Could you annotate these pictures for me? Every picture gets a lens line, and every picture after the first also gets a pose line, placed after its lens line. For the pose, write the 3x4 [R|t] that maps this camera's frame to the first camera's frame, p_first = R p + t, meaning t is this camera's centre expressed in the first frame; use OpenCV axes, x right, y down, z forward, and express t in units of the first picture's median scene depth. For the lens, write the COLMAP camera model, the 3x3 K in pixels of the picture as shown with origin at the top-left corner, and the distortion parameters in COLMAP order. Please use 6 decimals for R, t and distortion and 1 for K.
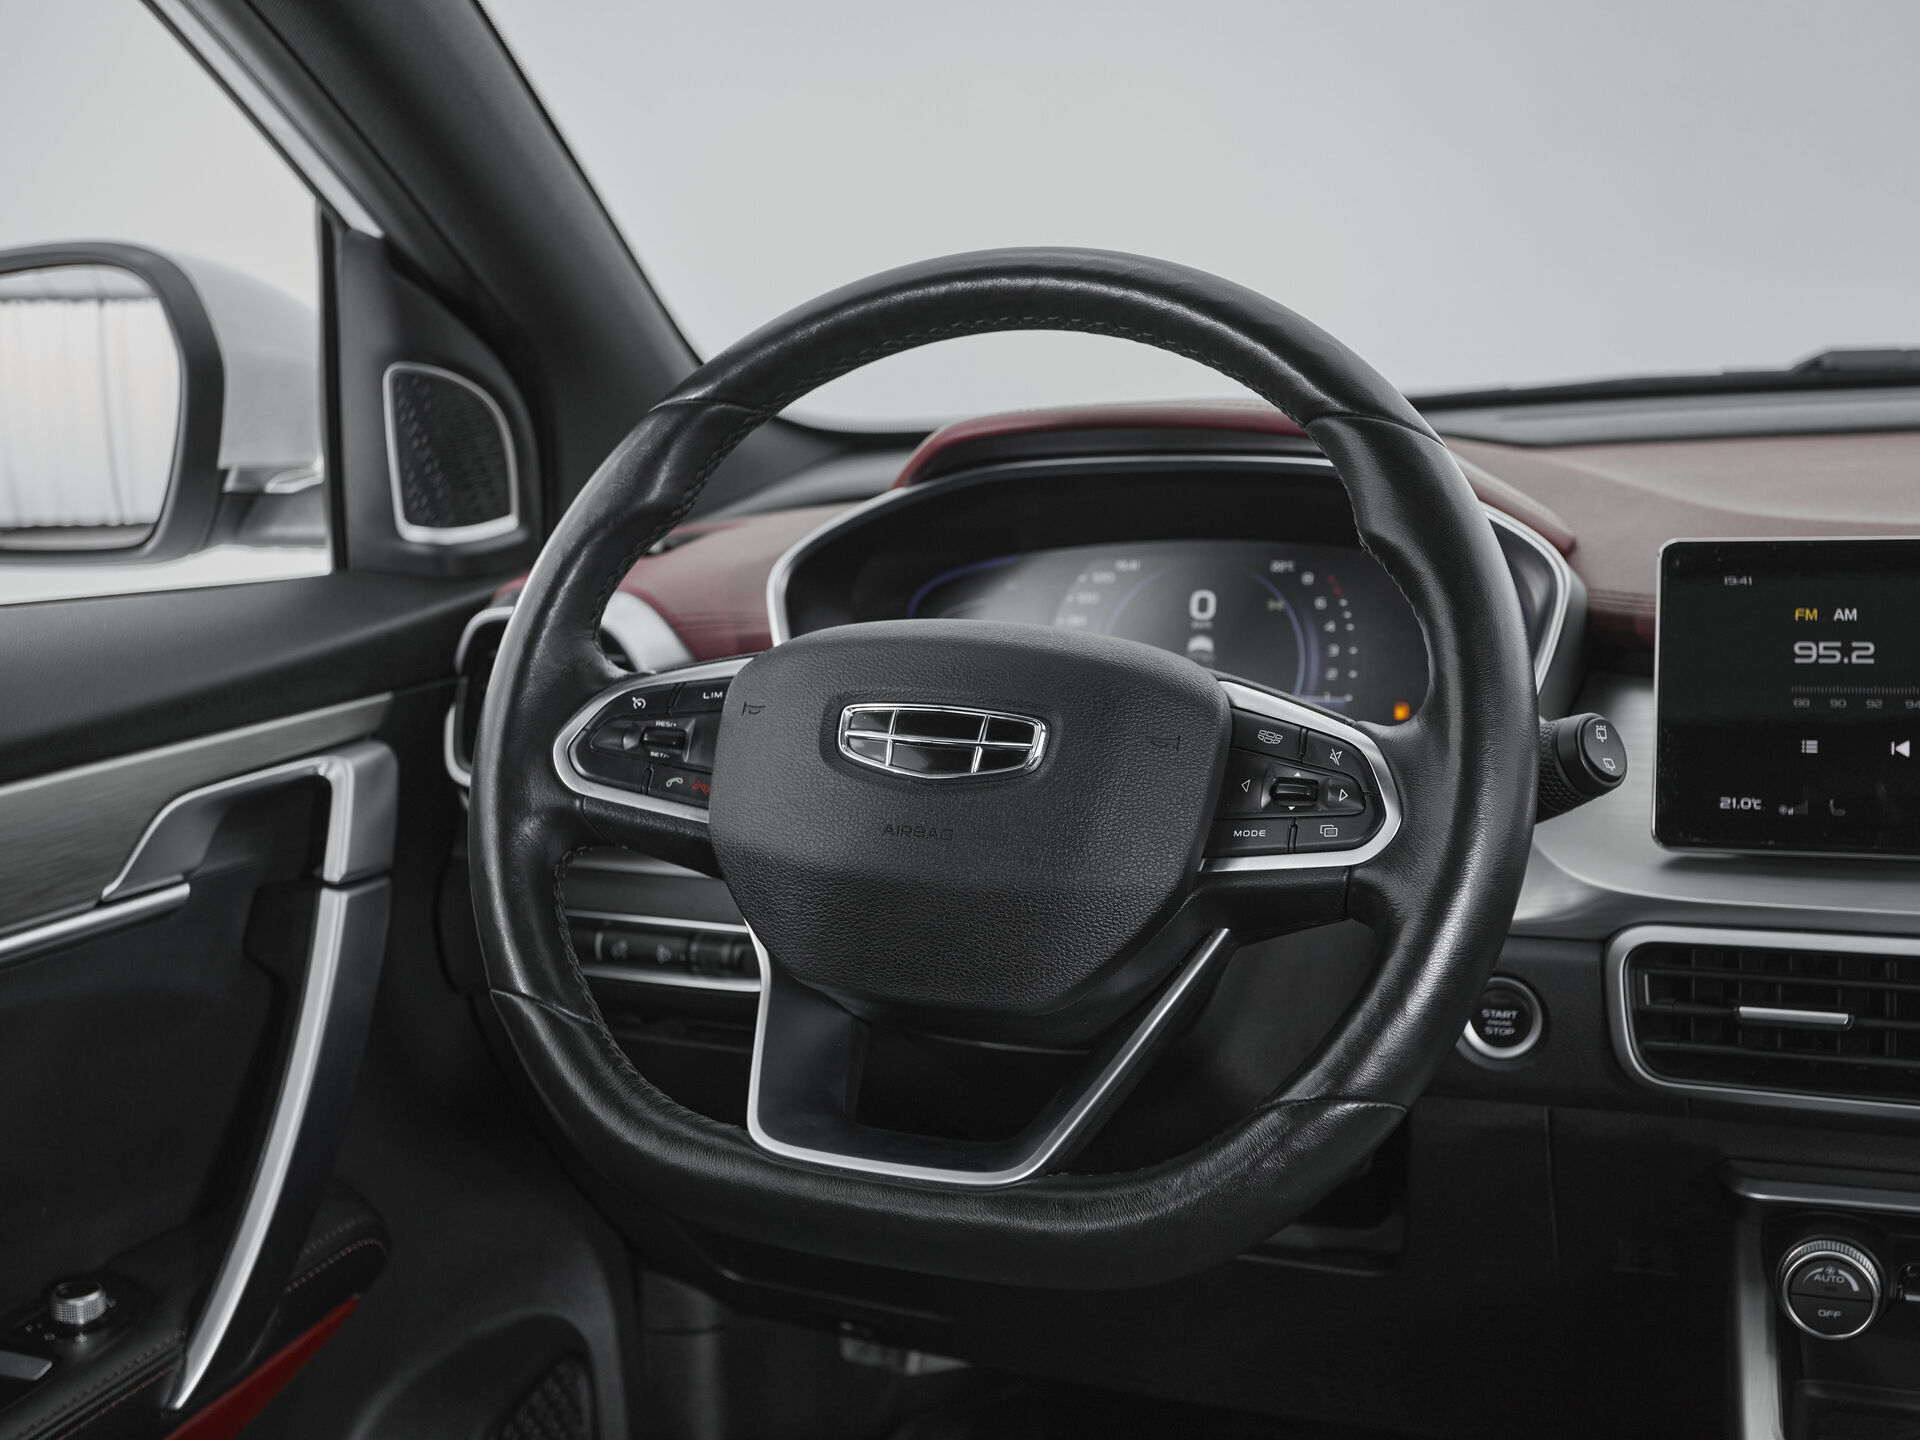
lens RADIAL K [[2354.8, 0, 932.7], [0, 2354.8, 711.7], [0, 0, 1]] dist [0.035850, 0.000000]
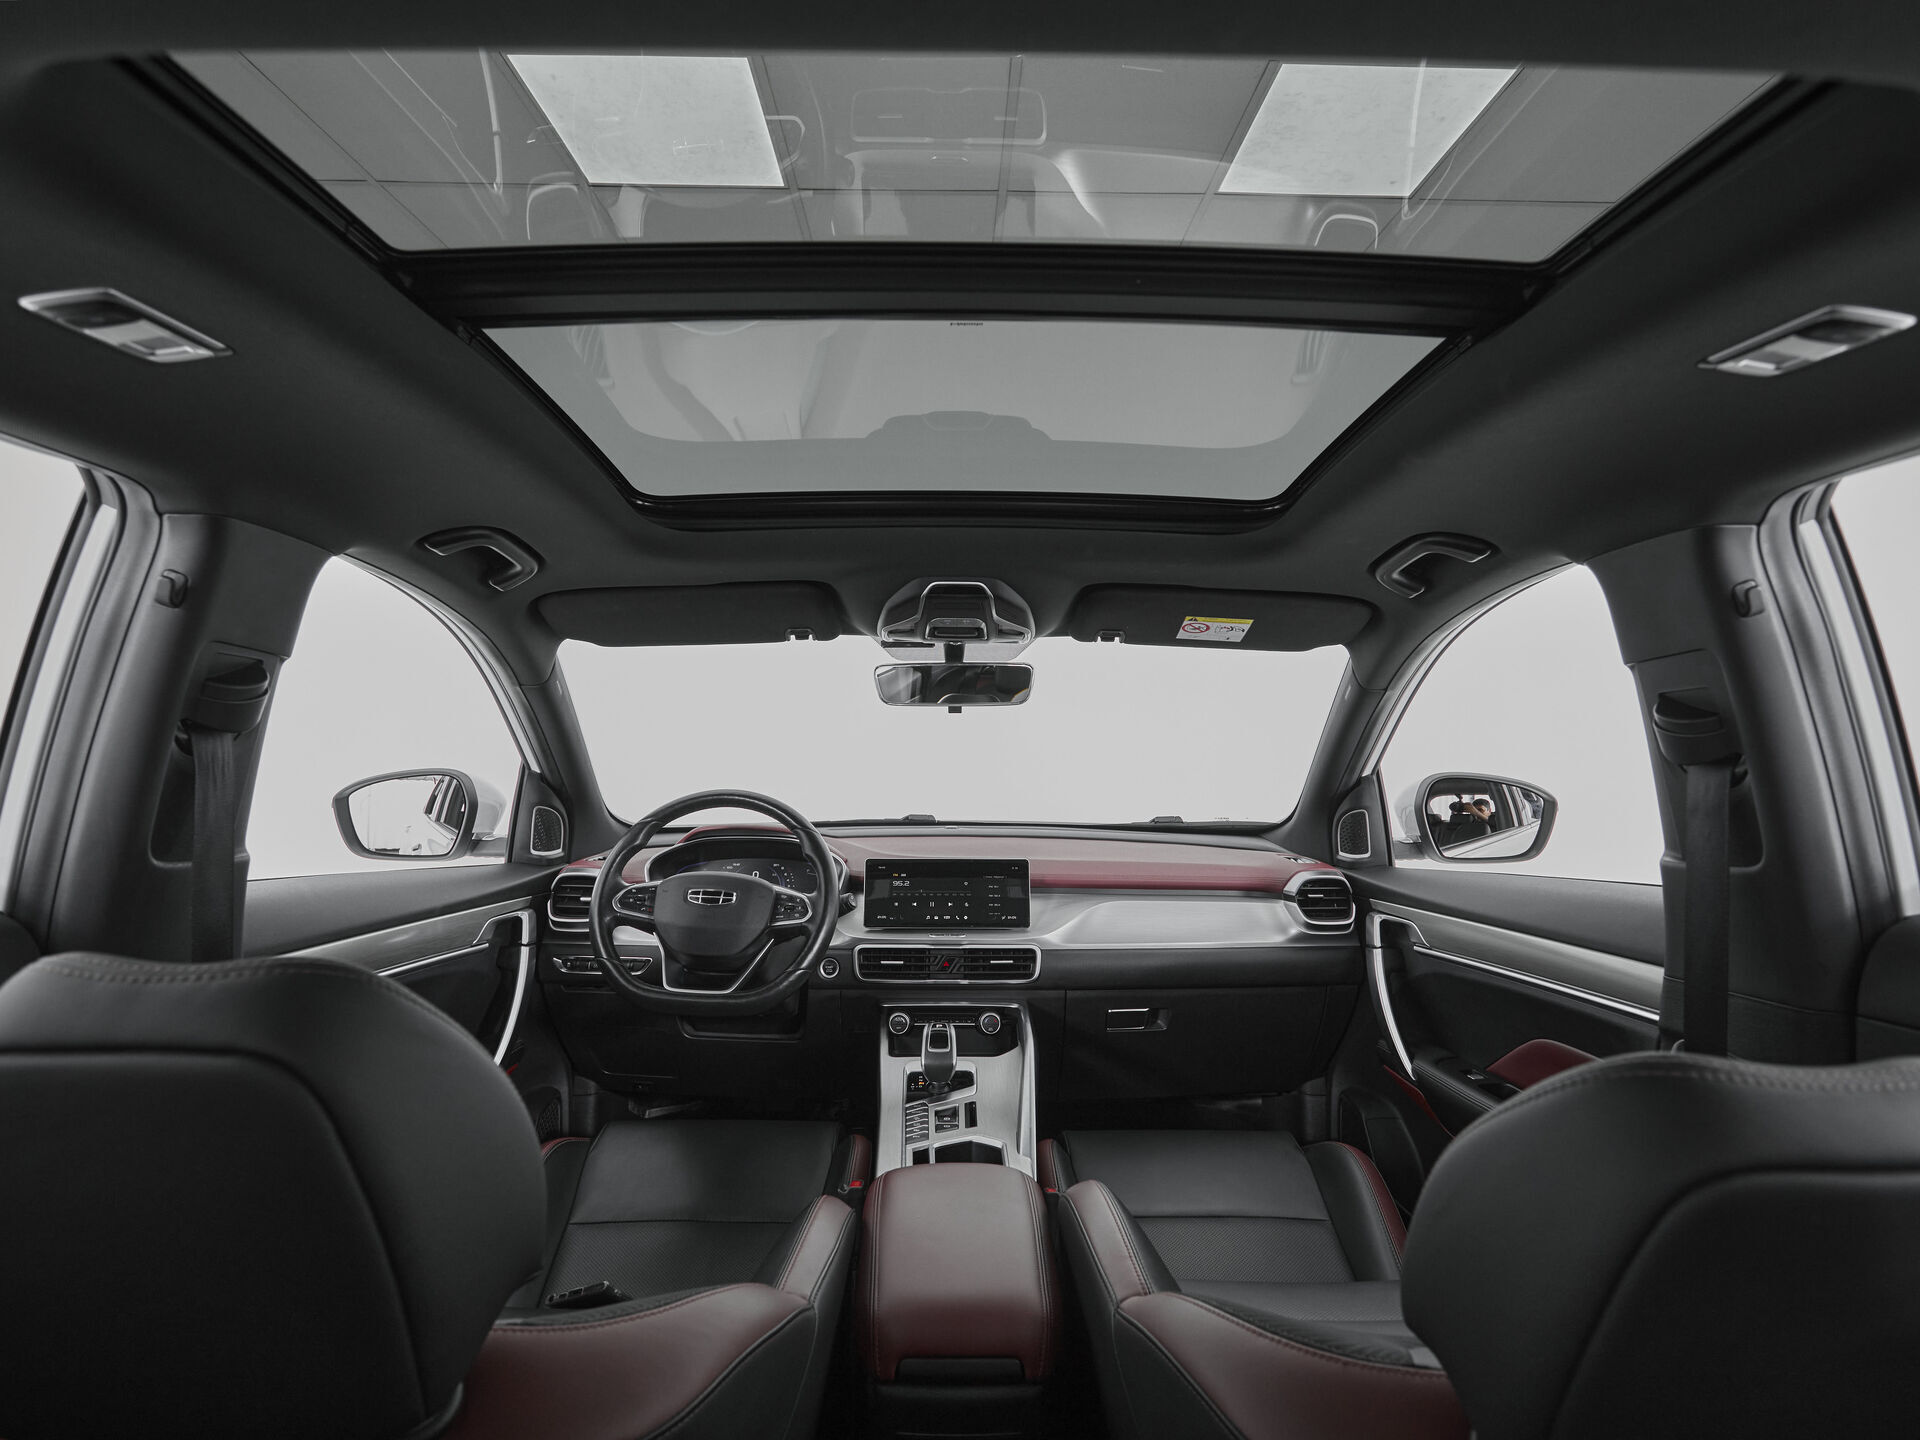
lens RADIAL K [[1038.3, 0, 955.4], [0, 1038.3, 715.6], [0, 0, 1]] dist [0.002903, -0.003535]
pose [[0.933022, 0.068677, 0.353205, -0.254497], [0.013344, 0.974337, -0.224699, 0.111659], [-0.359572, 0.214362, 0.908161, -0.934308]]
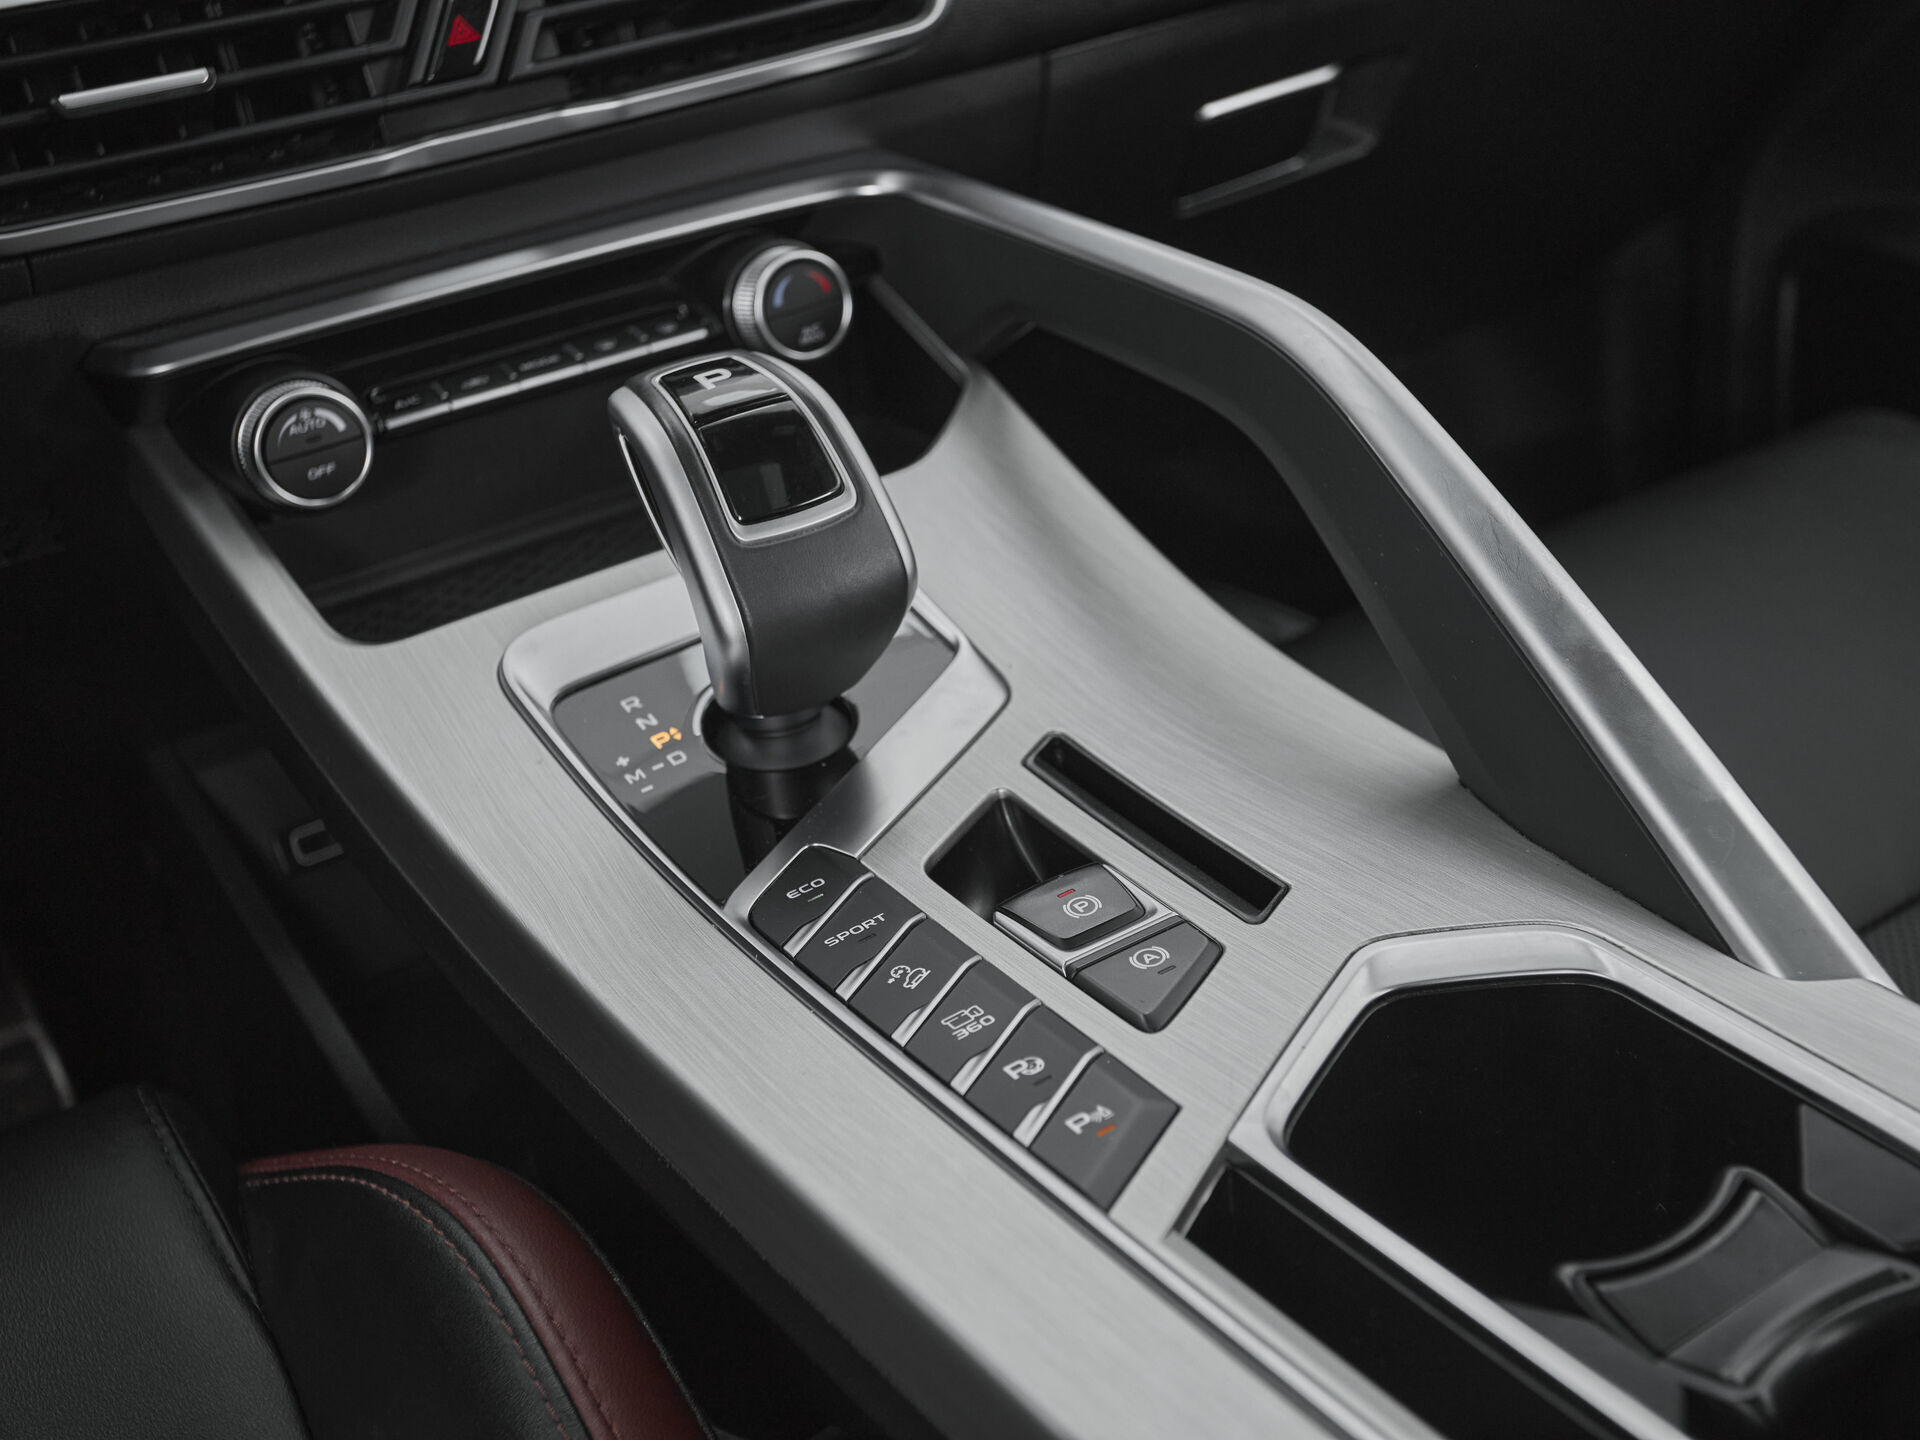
lens RADIAL K [[2354.8, 0, 1018.0], [0, 2354.8, 721.8], [0, 0, 1]] dist [0.035850, 0.000000]
pose [[0.586204, -0.377330, 0.716929, -0.054634], [0.220732, 0.925827, 0.306792, 0.138525], [-0.779514, -0.021594, 0.626013, 0.340261]]
